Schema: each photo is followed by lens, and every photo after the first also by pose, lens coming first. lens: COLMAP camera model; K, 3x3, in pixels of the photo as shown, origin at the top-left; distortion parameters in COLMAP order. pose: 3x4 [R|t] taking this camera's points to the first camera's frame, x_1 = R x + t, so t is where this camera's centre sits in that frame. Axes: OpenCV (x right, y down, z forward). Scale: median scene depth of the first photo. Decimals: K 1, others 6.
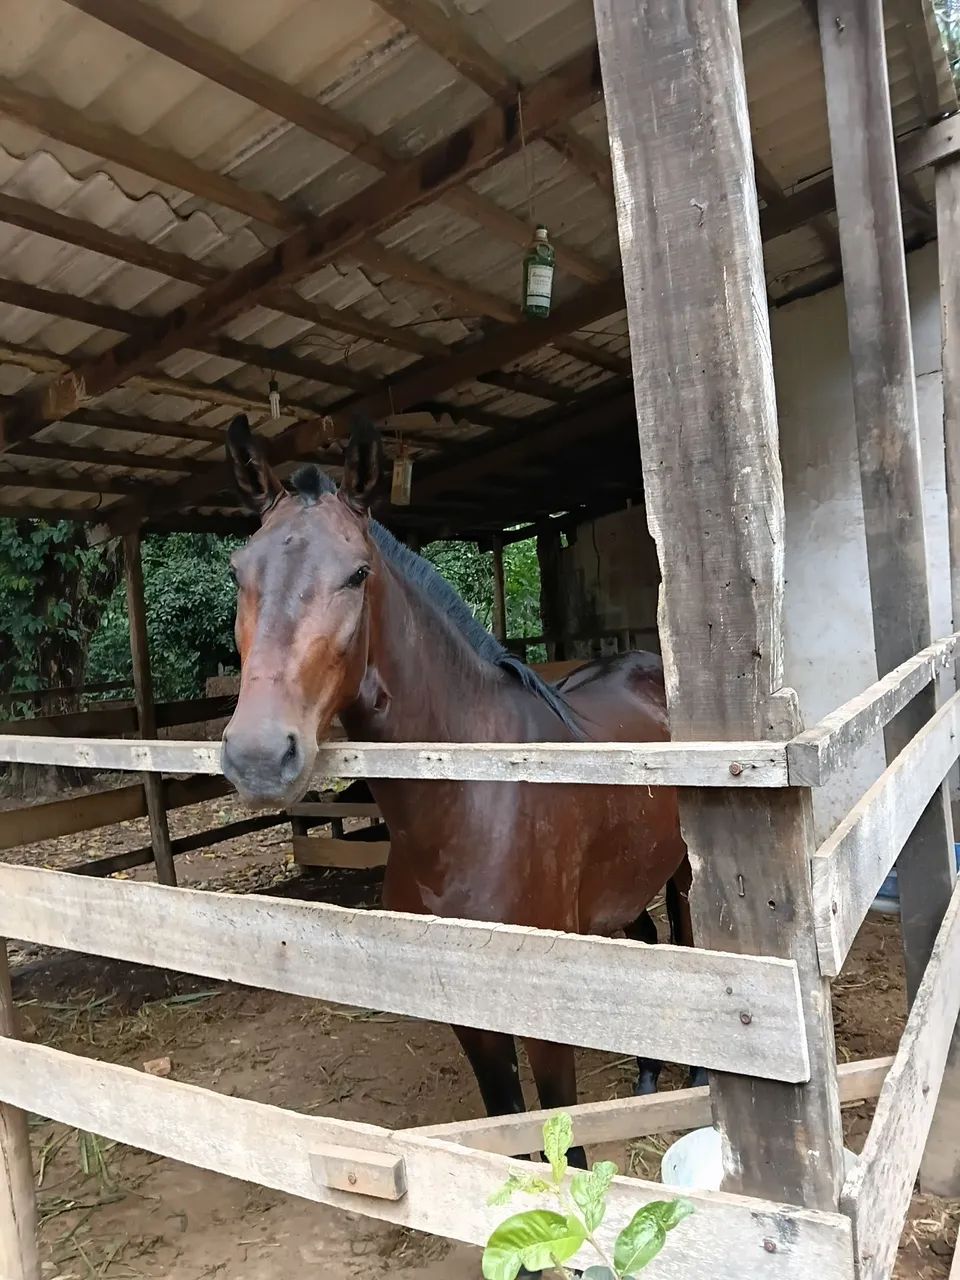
lens RADIAL K [[962.1, 0, 481.0], [0, 962.1, 656.5], [0, 0, 1]] dist [-0.020851, -0.006360]
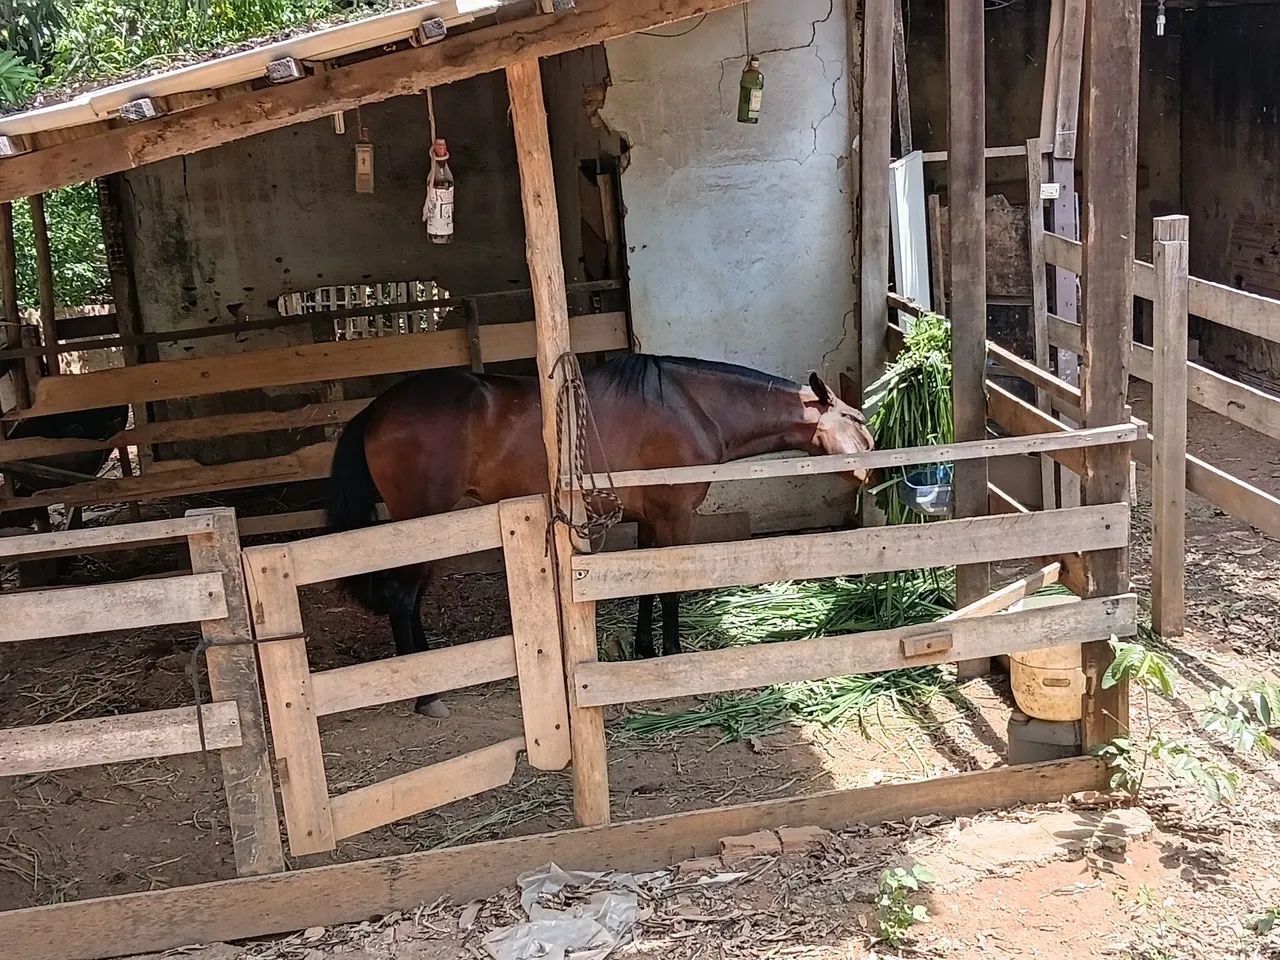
lens RADIAL K [[1618.6, 0, 640.0], [0, 1618.6, 480.0], [0, 0, 1]] dist [0.012921, 0.012374]
pose [[0.791436, -0.131522, 0.596935, -3.407054], [0.036385, 0.984982, 0.168780, -0.559846], [-0.610169, -0.111859, 0.784335, -1.723568]]
